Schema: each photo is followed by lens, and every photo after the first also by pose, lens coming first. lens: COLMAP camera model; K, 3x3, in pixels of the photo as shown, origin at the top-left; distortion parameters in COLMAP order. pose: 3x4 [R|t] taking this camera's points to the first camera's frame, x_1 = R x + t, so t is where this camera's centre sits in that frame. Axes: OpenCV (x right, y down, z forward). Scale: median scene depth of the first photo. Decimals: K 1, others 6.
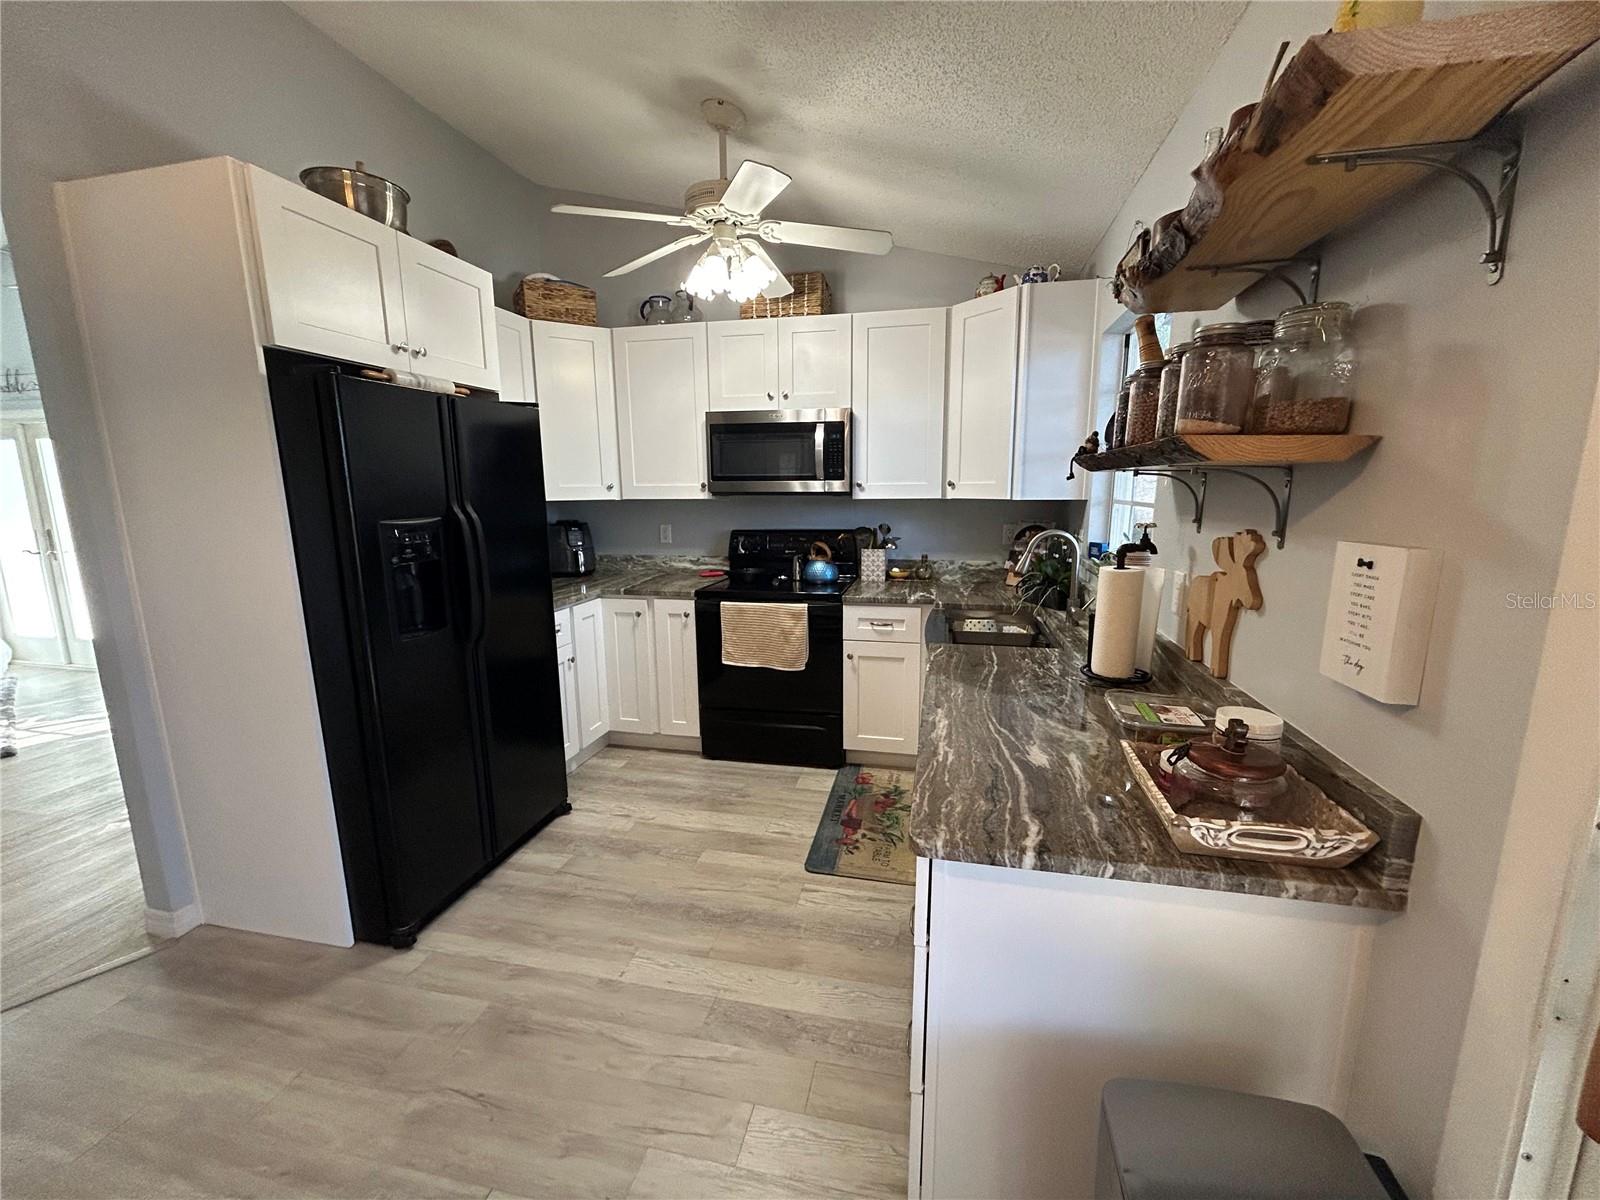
lens RADIAL K [[649.6, 0, 804.2], [0, 649.6, 601.6], [0, 0, 1]] dist [-0.001293, 0.002020]
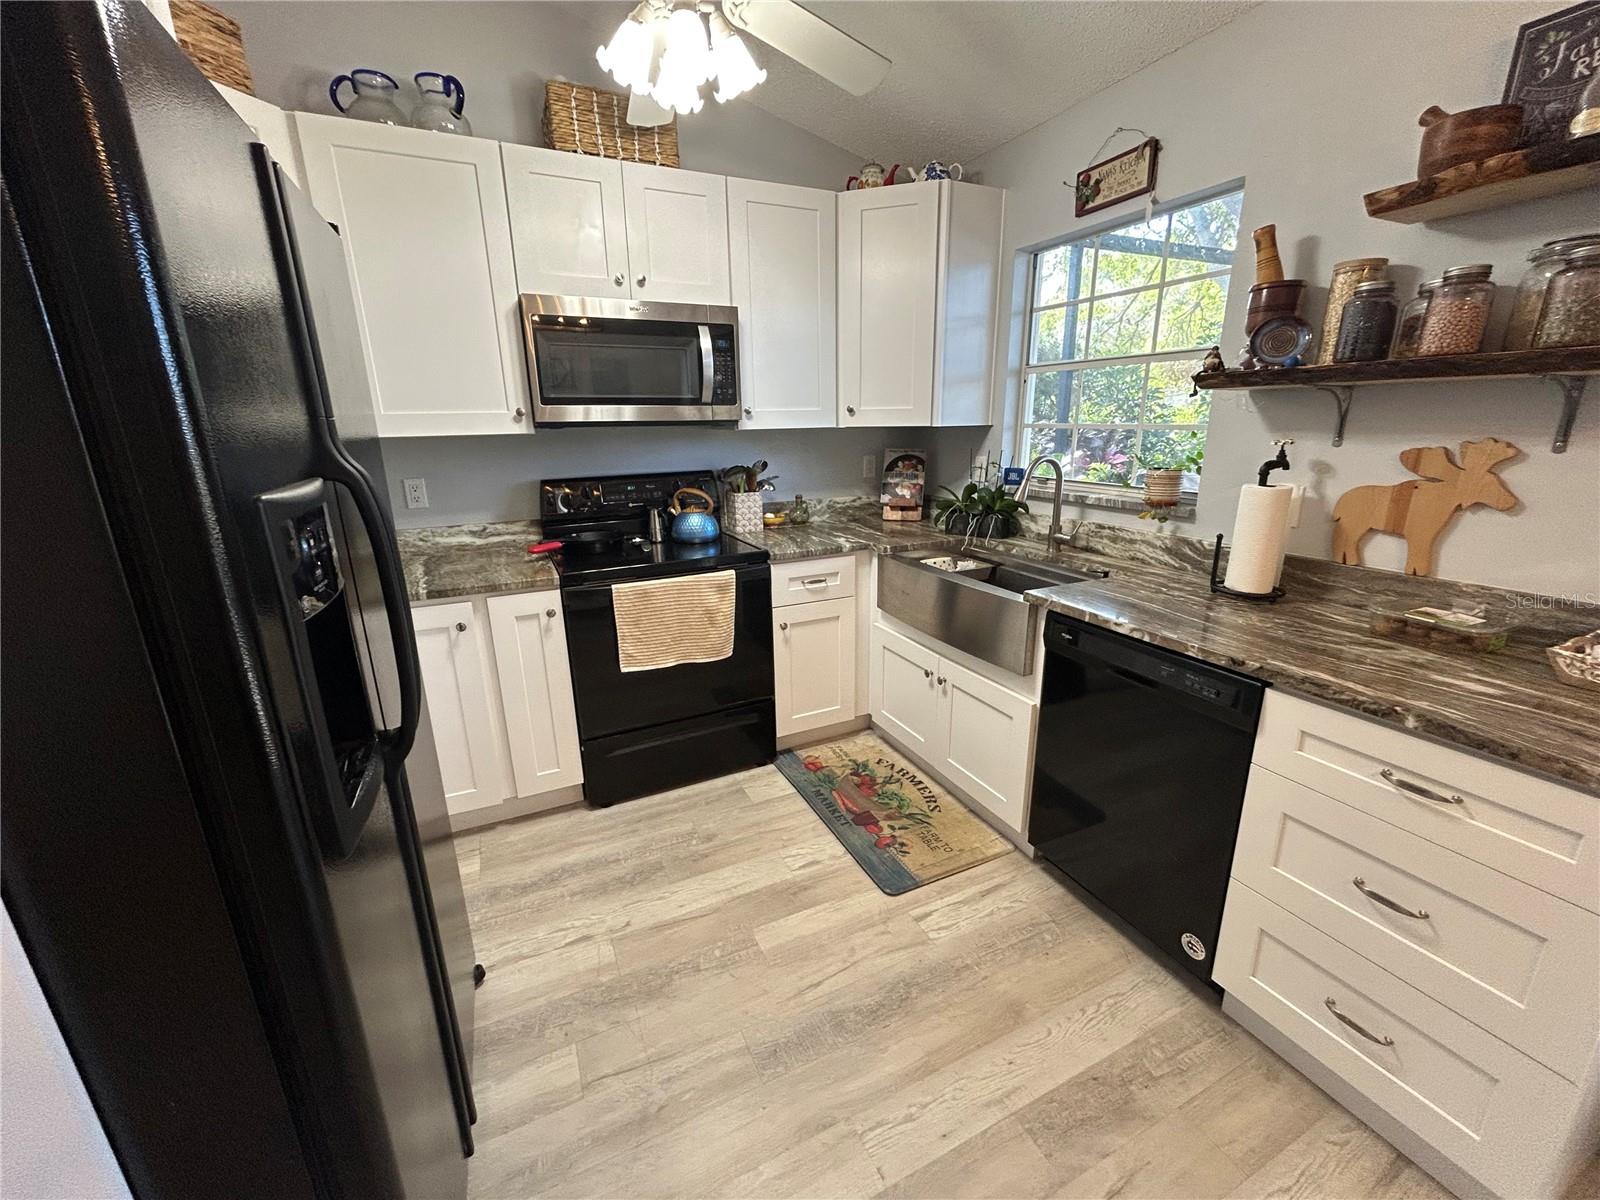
lens RADIAL K [[649.6, 0, 802.5], [0, 649.6, 600.6], [0, 0, 1]] dist [-0.001293, 0.002020]
pose [[0.786937, -0.172408, 0.592457, -0.380815], [0.118468, 0.984524, 0.129146, -0.048973], [-0.605554, -0.031443, 0.795183, 0.334379]]
